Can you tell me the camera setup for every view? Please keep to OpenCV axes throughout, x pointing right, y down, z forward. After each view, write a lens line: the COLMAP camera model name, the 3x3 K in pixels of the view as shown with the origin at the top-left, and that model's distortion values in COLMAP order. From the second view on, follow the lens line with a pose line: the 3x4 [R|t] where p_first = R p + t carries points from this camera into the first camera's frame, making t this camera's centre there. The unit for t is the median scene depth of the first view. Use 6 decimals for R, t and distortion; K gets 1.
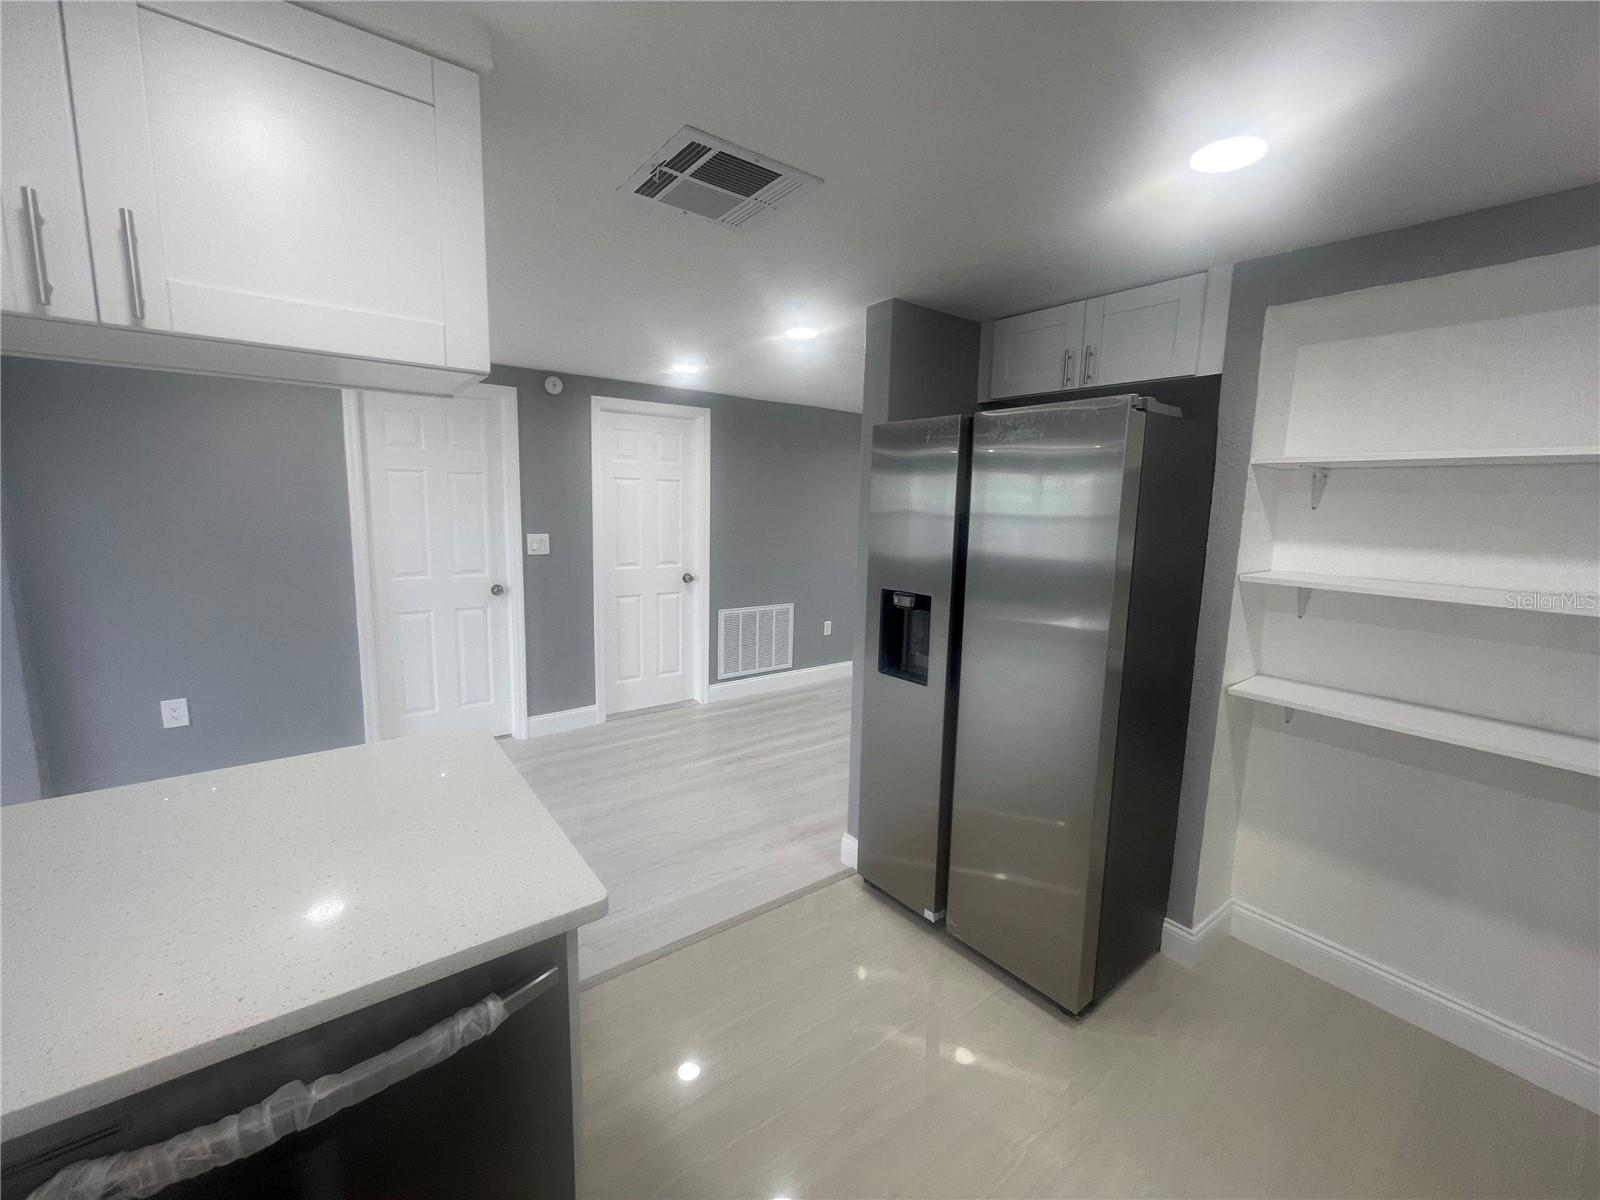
lens RADIAL K [[651.7, 0, 800.6], [0, 651.7, 595.1], [0, 0, 1]] dist [-0.000533, 0.000000]
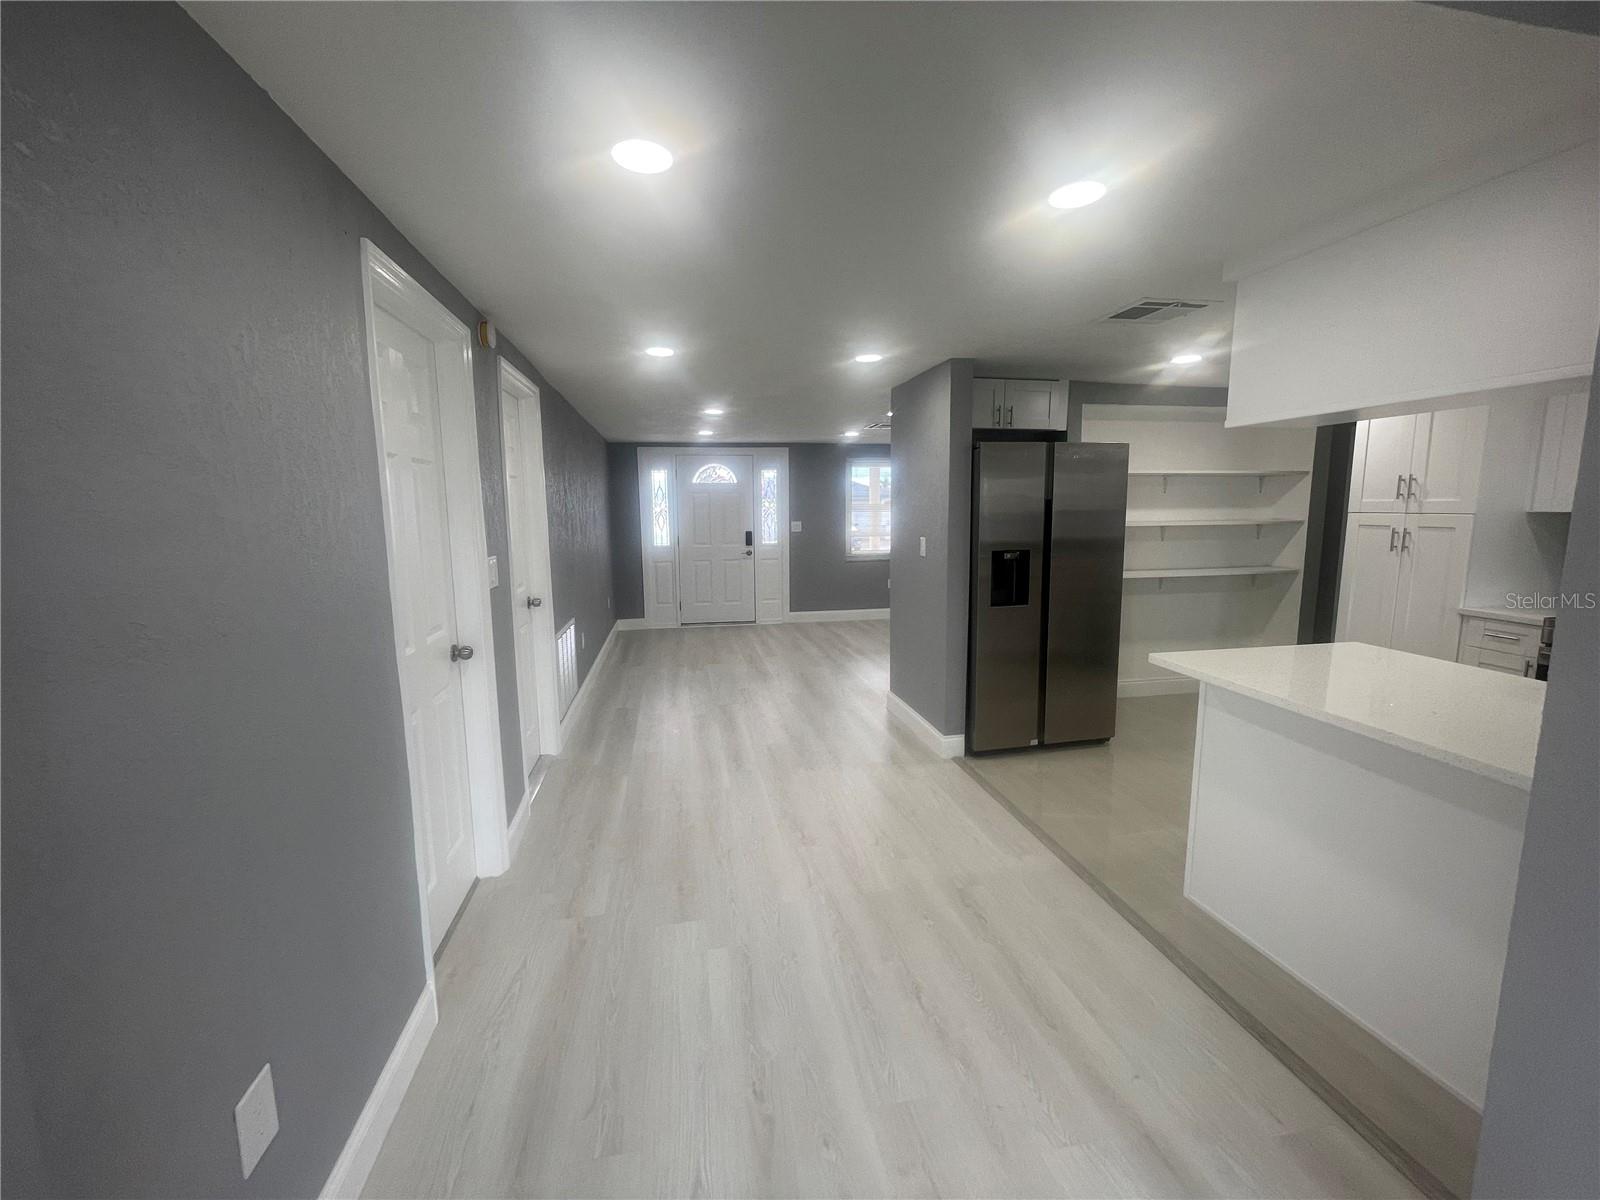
lens RADIAL K [[651.7, 0, 800.6], [0, 651.7, 595.1], [0, 0, 1]] dist [-0.000533, 0.000000]
pose [[0.443759, -0.149504, 0.883587, -1.396294], [0.150157, 0.984451, 0.091157, -0.111684], [-0.883476, 0.092225, 0.459308, 0.697023]]
